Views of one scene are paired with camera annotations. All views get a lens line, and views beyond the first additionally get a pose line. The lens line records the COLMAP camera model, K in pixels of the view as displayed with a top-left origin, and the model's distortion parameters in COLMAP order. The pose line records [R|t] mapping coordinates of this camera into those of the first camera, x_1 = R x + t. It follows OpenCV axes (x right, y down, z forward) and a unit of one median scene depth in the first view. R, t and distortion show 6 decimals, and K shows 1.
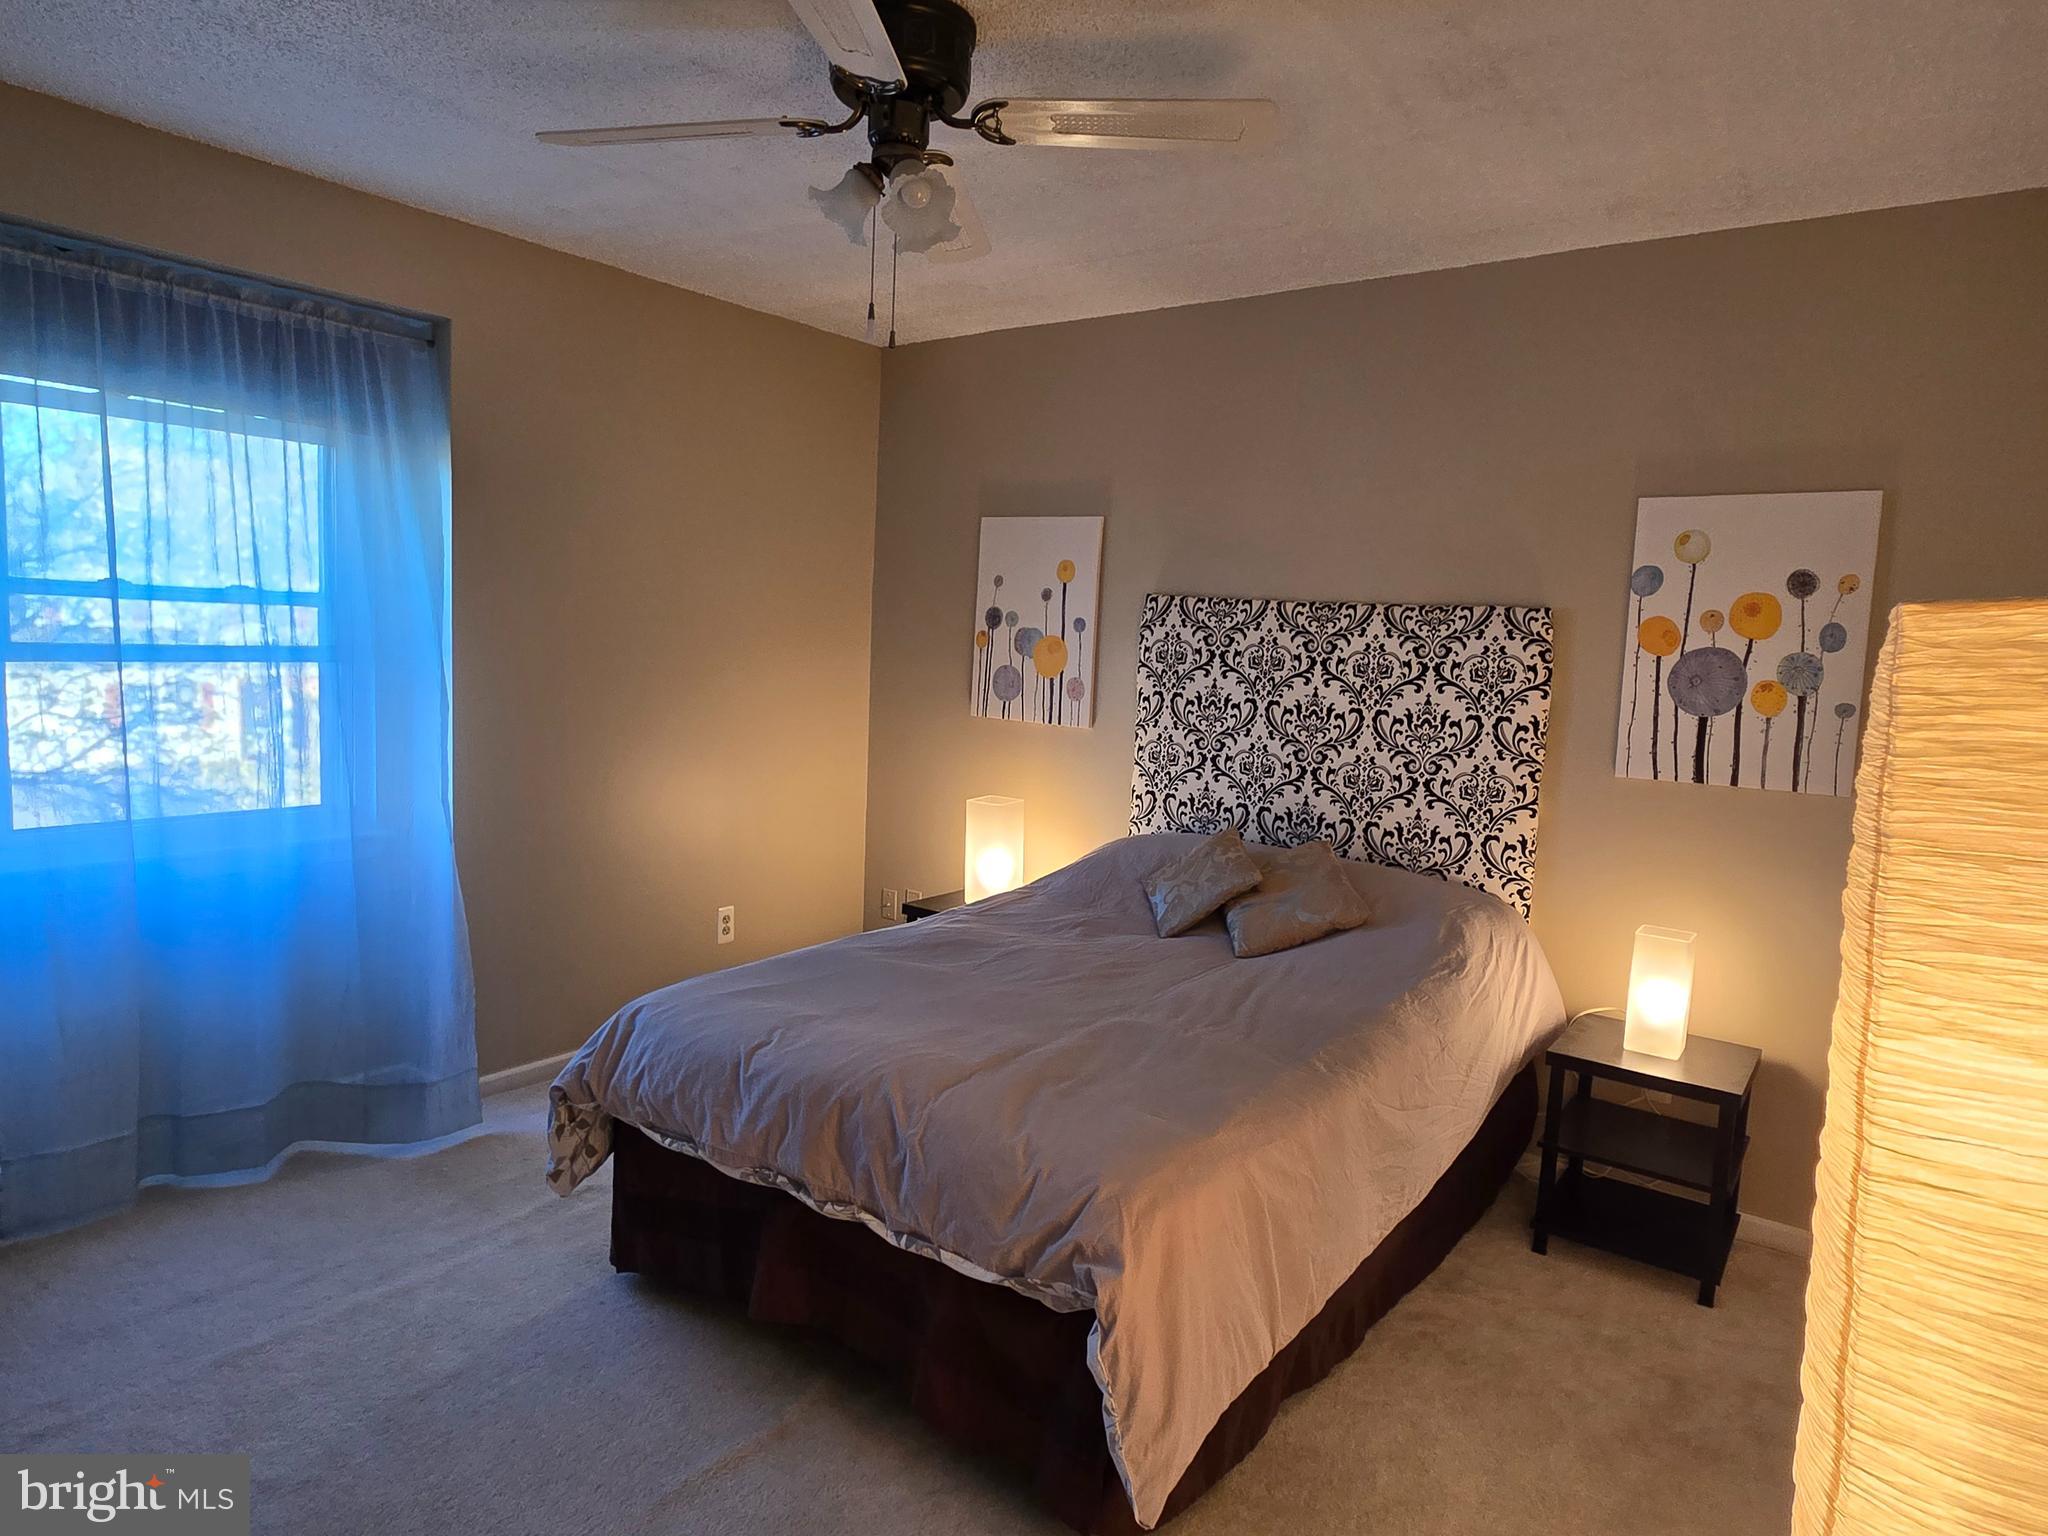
lens RADIAL K [[1218.8, 0, 1022.1], [0, 1218.8, 770.7], [0, 0, 1]] dist [0.007472, 0.000012]
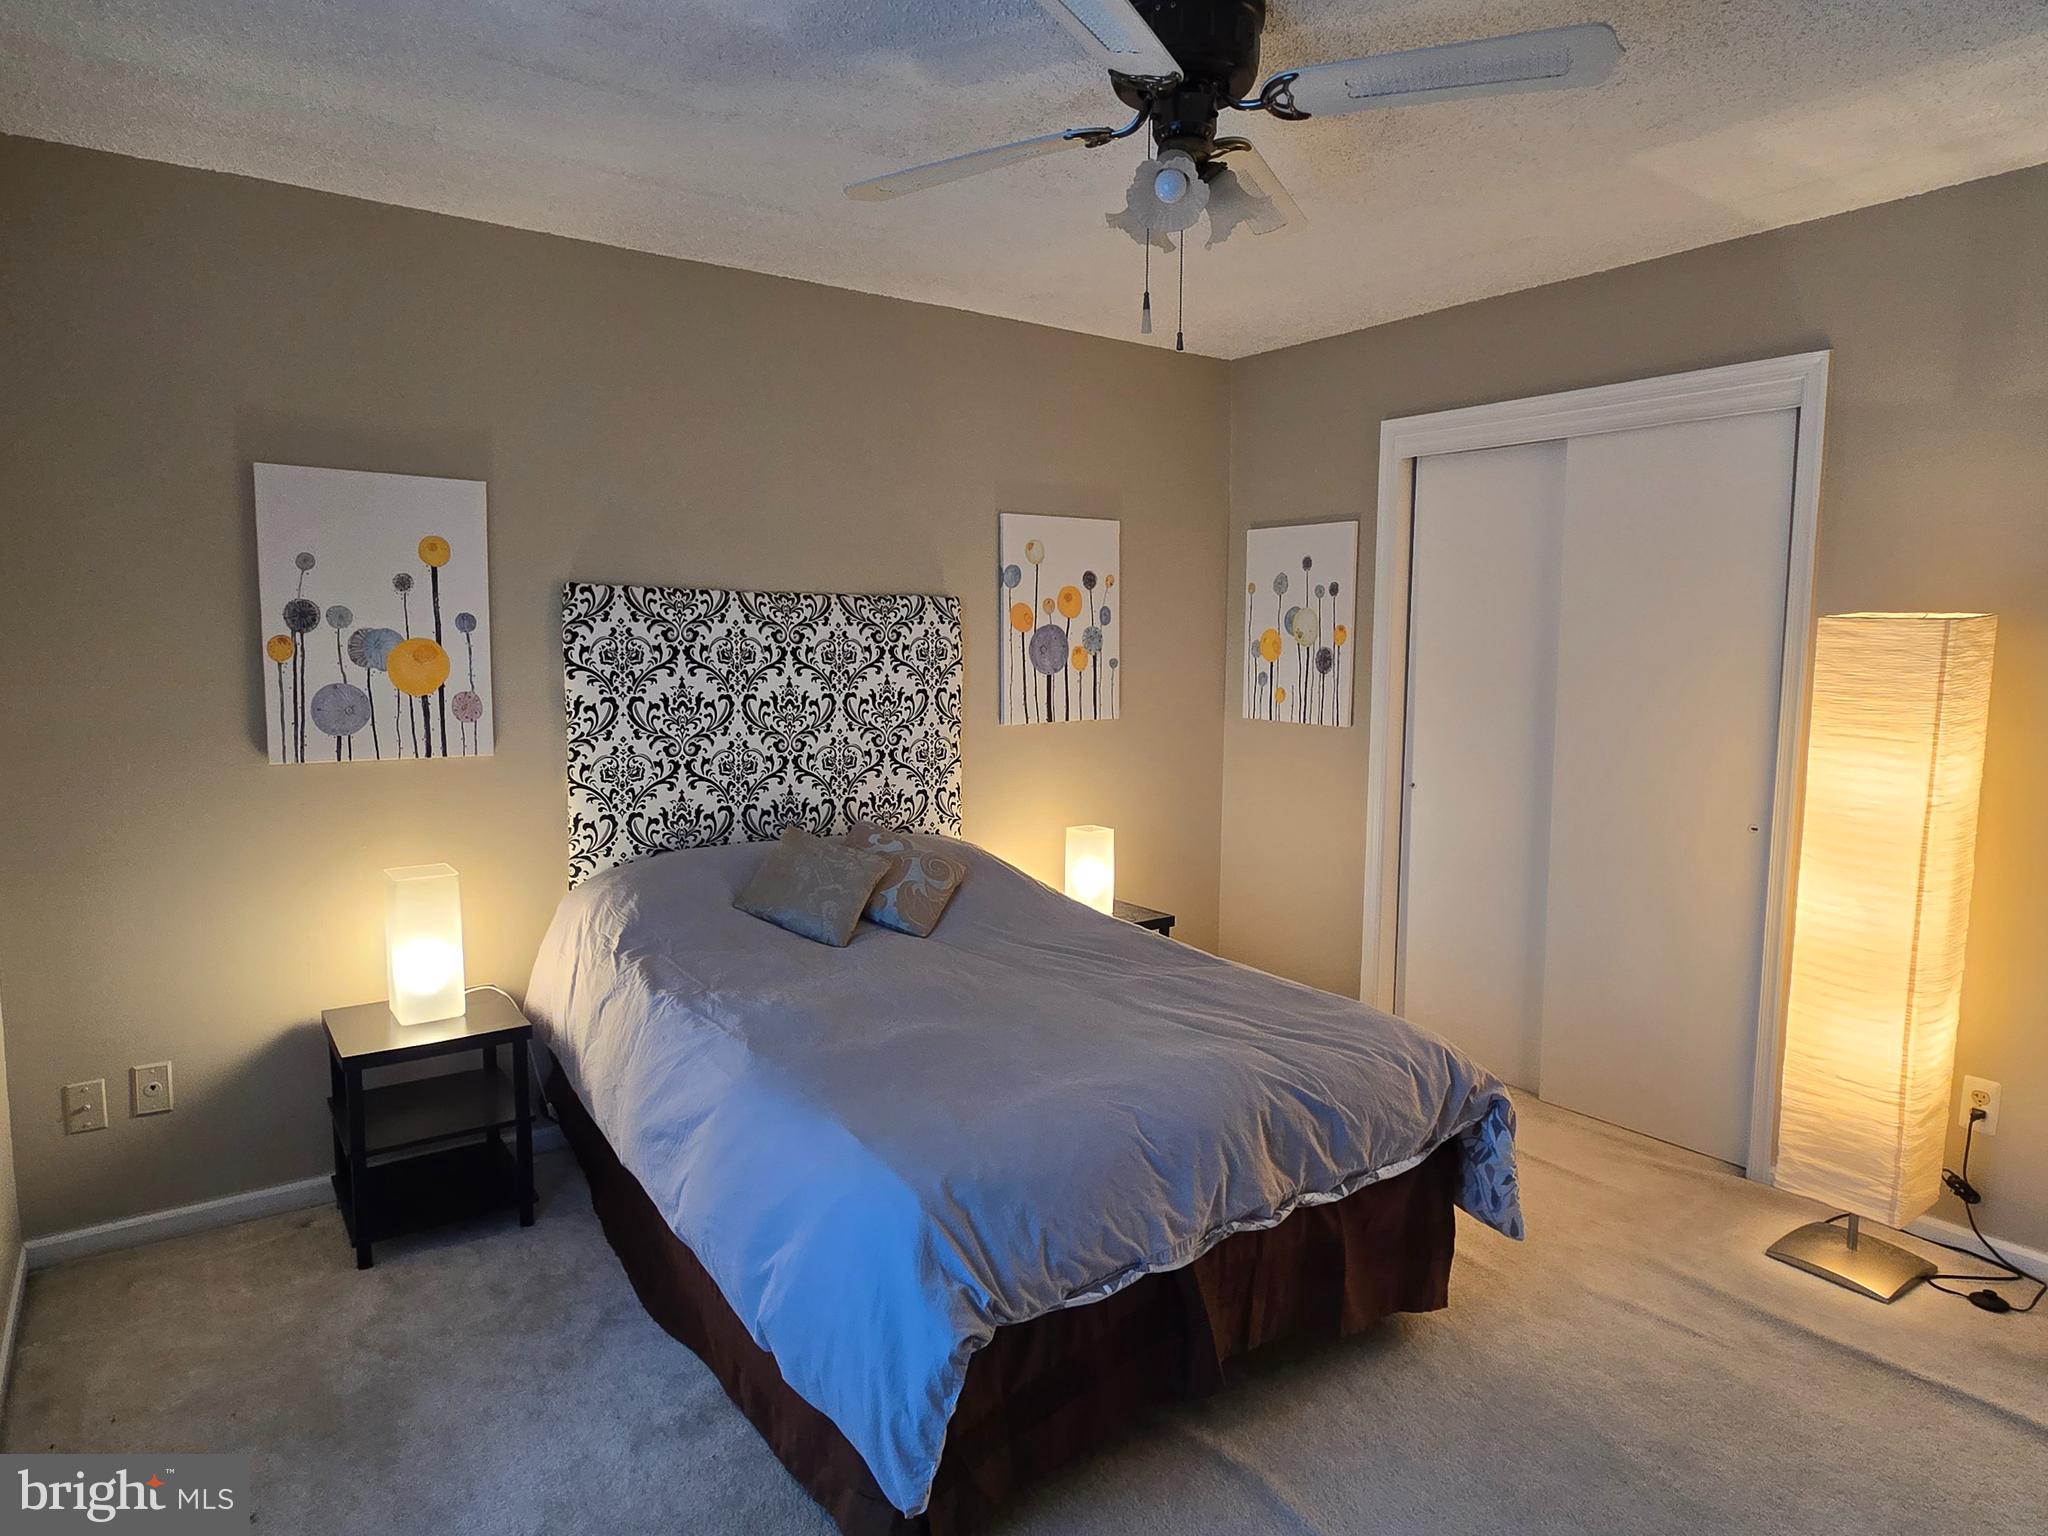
lens RADIAL K [[1218.8, 0, 1021.3], [0, 1218.8, 762.2], [0, 0, 1]] dist [0.007472, 0.000012]
pose [[0.312476, -0.143090, 0.939087, -0.635273], [0.119822, 0.986631, 0.110464, -0.084438], [-0.942338, 0.078005, 0.325444, 0.478722]]
